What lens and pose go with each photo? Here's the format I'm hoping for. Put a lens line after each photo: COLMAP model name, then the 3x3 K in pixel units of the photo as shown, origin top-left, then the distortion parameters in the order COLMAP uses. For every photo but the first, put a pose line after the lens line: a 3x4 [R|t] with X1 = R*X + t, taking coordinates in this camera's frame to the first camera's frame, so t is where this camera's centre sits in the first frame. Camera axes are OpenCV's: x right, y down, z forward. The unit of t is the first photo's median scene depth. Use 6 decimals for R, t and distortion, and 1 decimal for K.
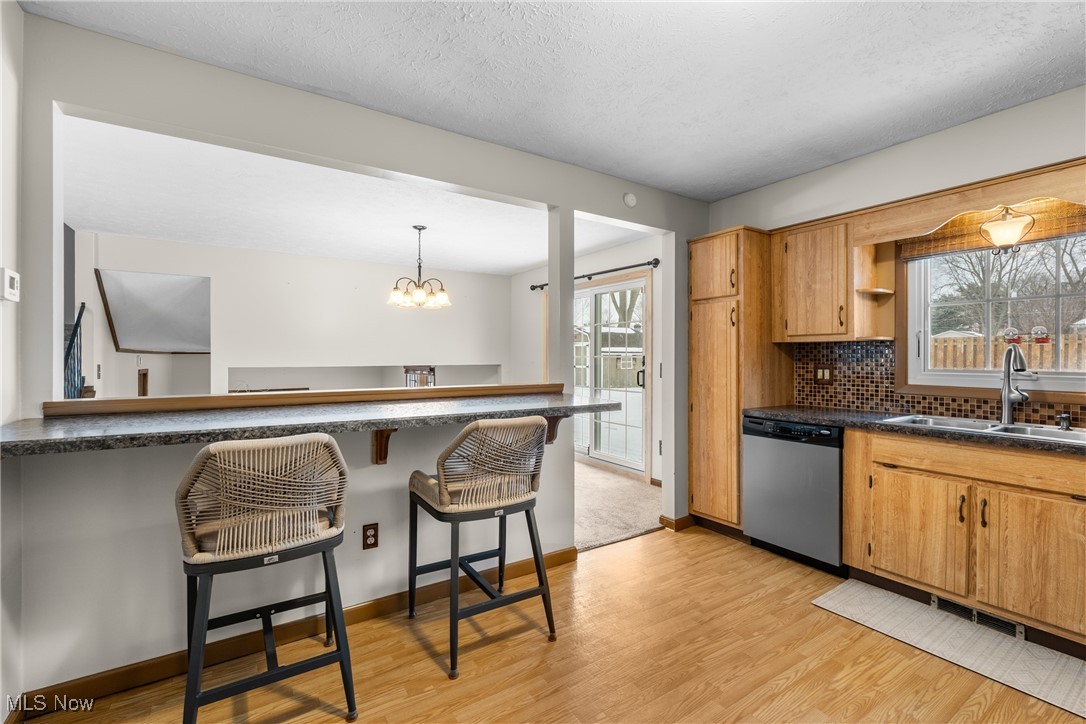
lens RADIAL K [[480.3, 0, 545.4], [0, 480.3, 355.8], [0, 0, 1]] dist [-0.002710, 0.000333]
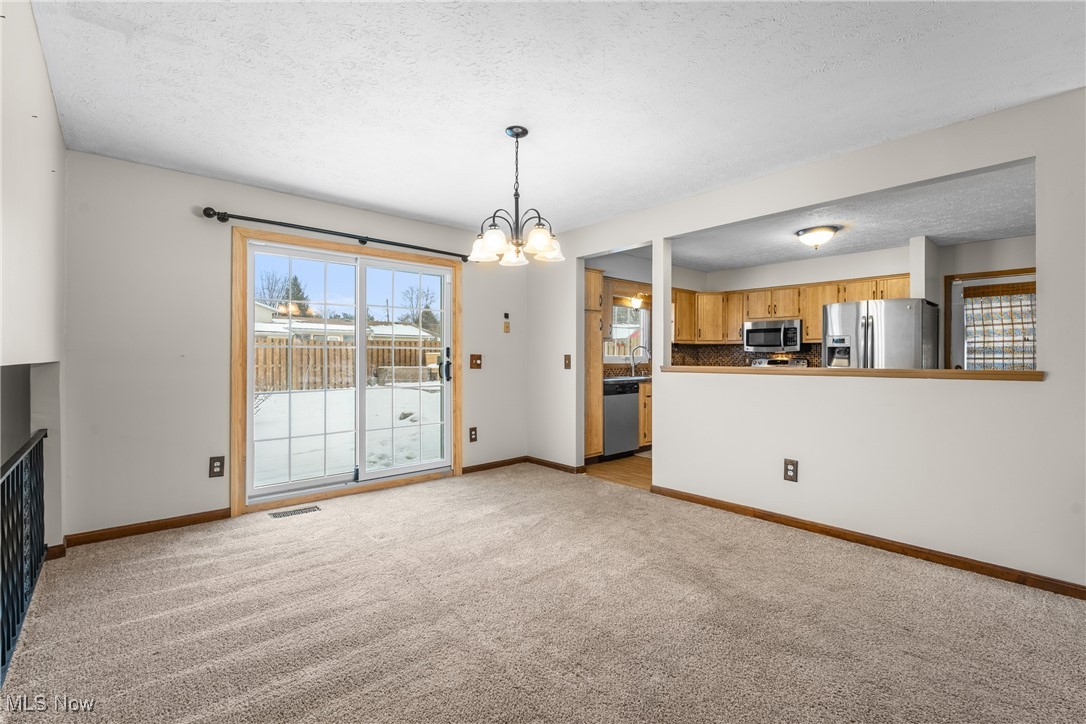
lens RADIAL K [[480.3, 0, 545.4], [0, 480.3, 355.8], [0, 0, 1]] dist [-0.002710, 0.000333]
pose [[-0.146876, 0.004117, 0.989146, -1.511317], [-0.001662, 0.999989, -0.004409, 0.041048], [-0.989154, -0.002292, -0.146867, 1.817417]]
